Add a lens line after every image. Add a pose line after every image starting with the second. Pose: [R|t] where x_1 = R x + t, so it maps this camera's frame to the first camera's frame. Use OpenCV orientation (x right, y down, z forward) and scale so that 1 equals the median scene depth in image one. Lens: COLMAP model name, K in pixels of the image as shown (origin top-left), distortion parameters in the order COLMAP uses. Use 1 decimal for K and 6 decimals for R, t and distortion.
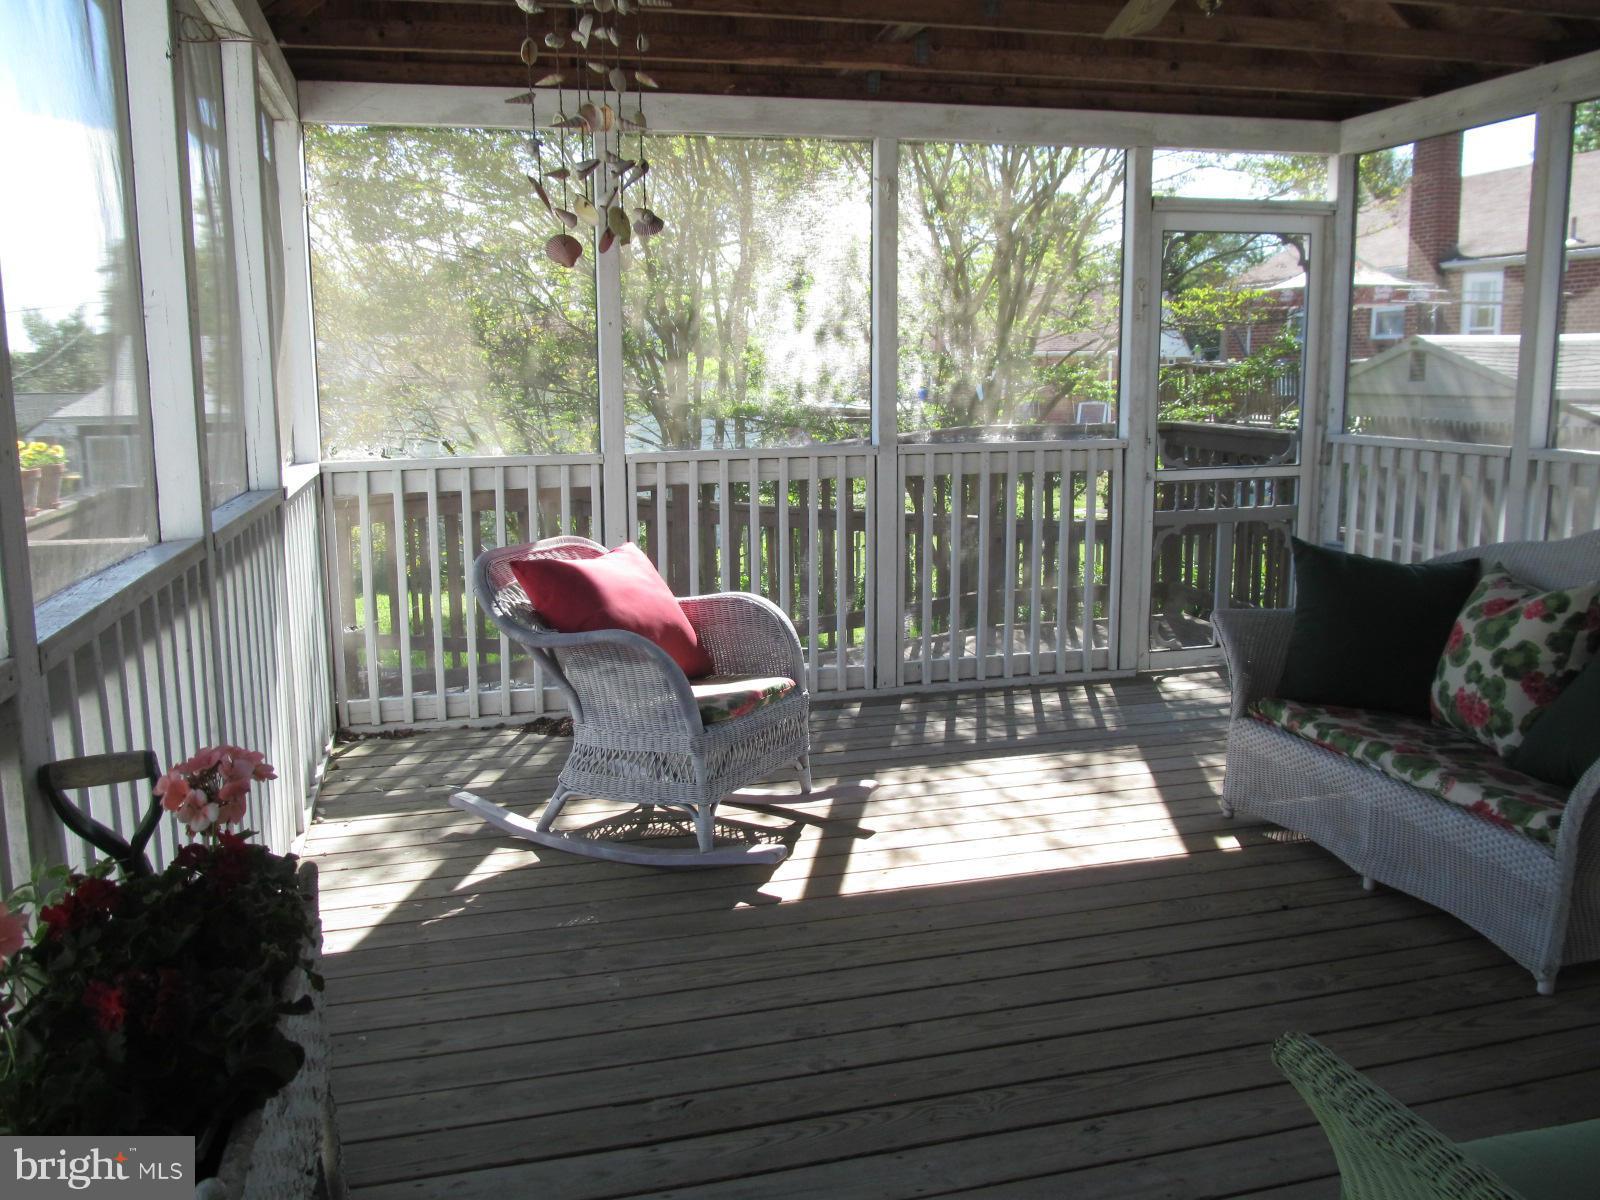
lens RADIAL K [[1316.5, 0, 819.6], [0, 1316.5, 602.3], [0, 0, 1]] dist [-0.059313, 0.016073]
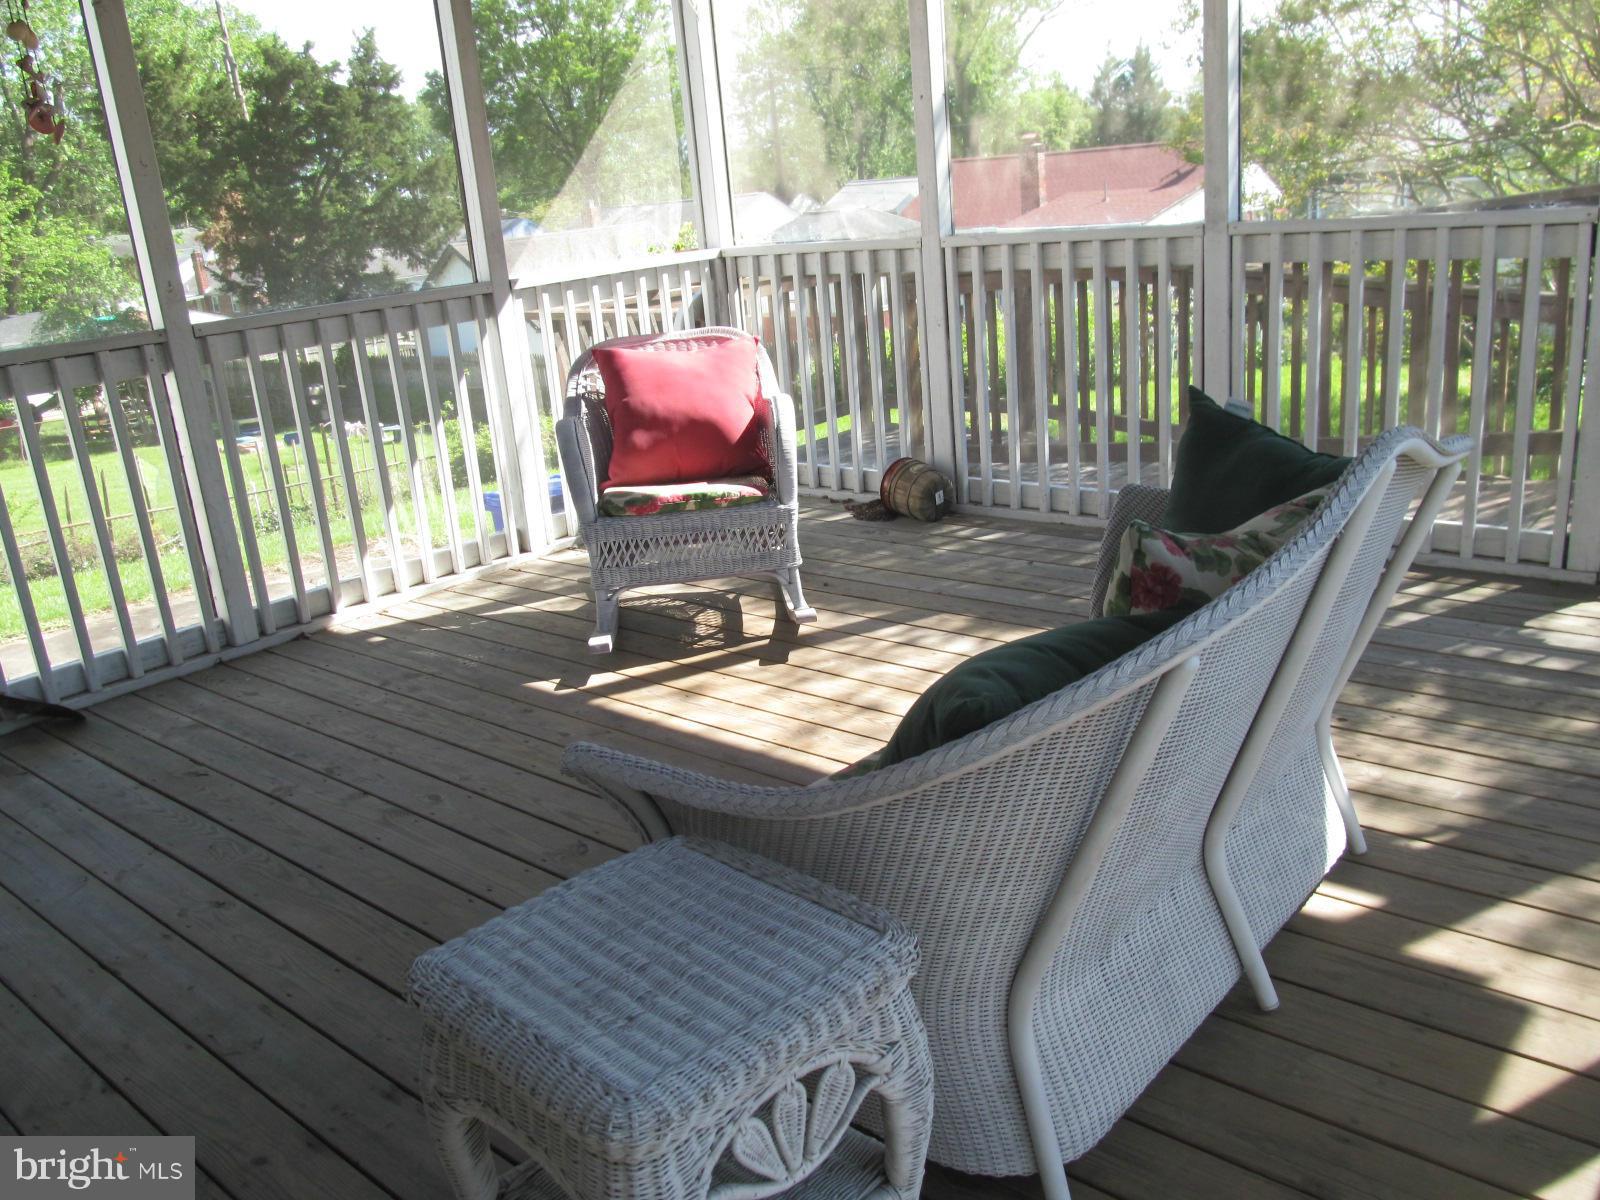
lens RADIAL K [[1316.5, 0, 819.6], [0, 1316.5, 602.3], [0, 0, 1]] dist [-0.059313, 0.016073]
pose [[0.558008, 0.214567, -0.801616, 0.569364], [-0.058040, 0.973719, 0.220232, -0.056065], [0.827804, -0.076365, 0.555796, 0.344276]]
